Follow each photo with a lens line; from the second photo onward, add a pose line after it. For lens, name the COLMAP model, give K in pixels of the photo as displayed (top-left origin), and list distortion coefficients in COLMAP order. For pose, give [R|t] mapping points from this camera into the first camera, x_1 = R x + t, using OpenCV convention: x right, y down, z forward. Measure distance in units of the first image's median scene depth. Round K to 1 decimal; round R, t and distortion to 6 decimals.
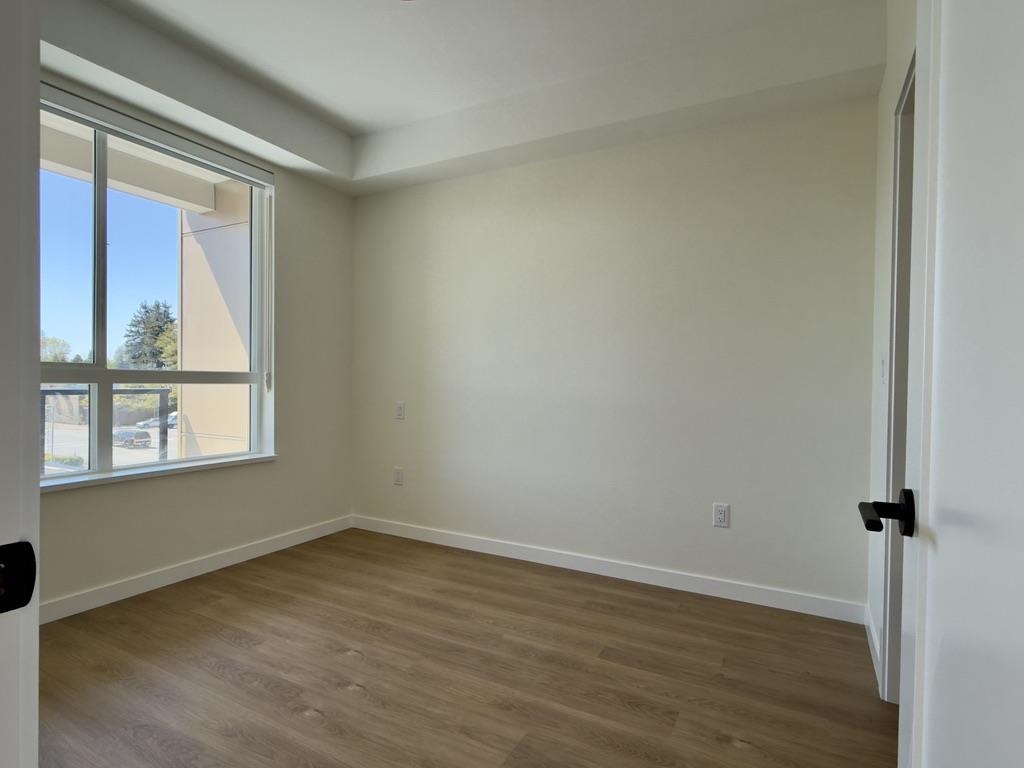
lens RADIAL K [[543.4, 0, 512.1], [0, 543.4, 386.1], [0, 0, 1]] dist [-0.001375, 0.000736]
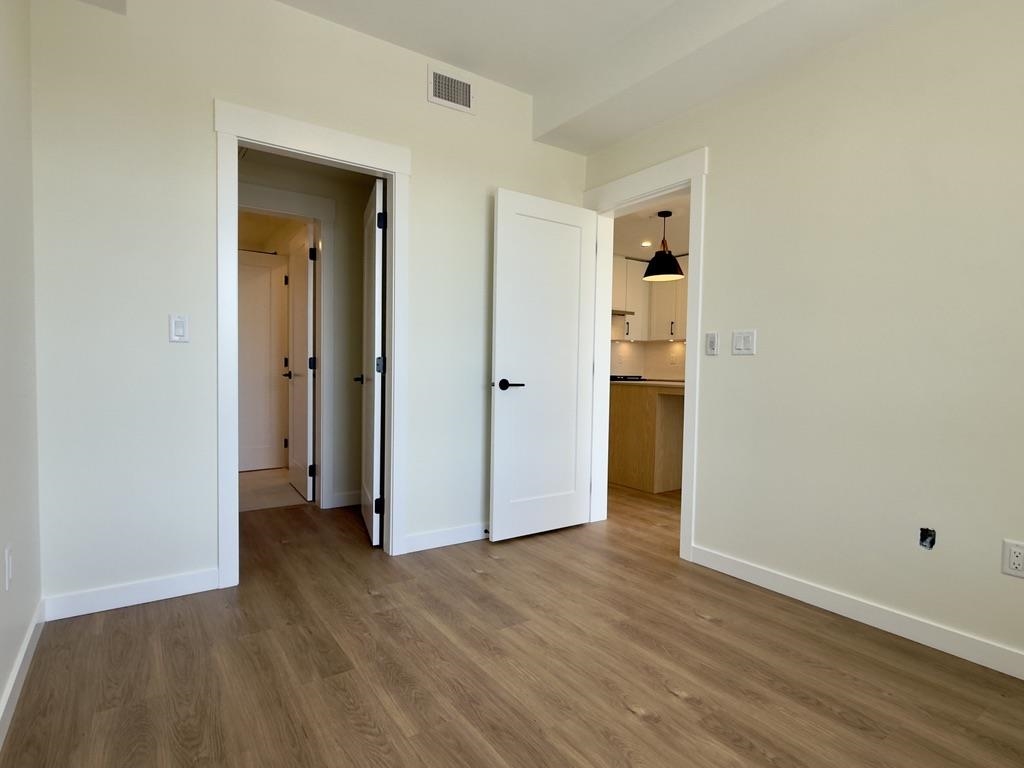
lens RADIAL K [[543.4, 0, 512.1], [0, 543.4, 386.1], [0, 0, 1]] dist [-0.001375, 0.000736]
pose [[-0.890568, -0.043771, 0.452739, -0.344070], [-0.023126, 0.998429, 0.051039, 0.010414], [-0.454262, 0.034984, -0.890181, 1.316699]]
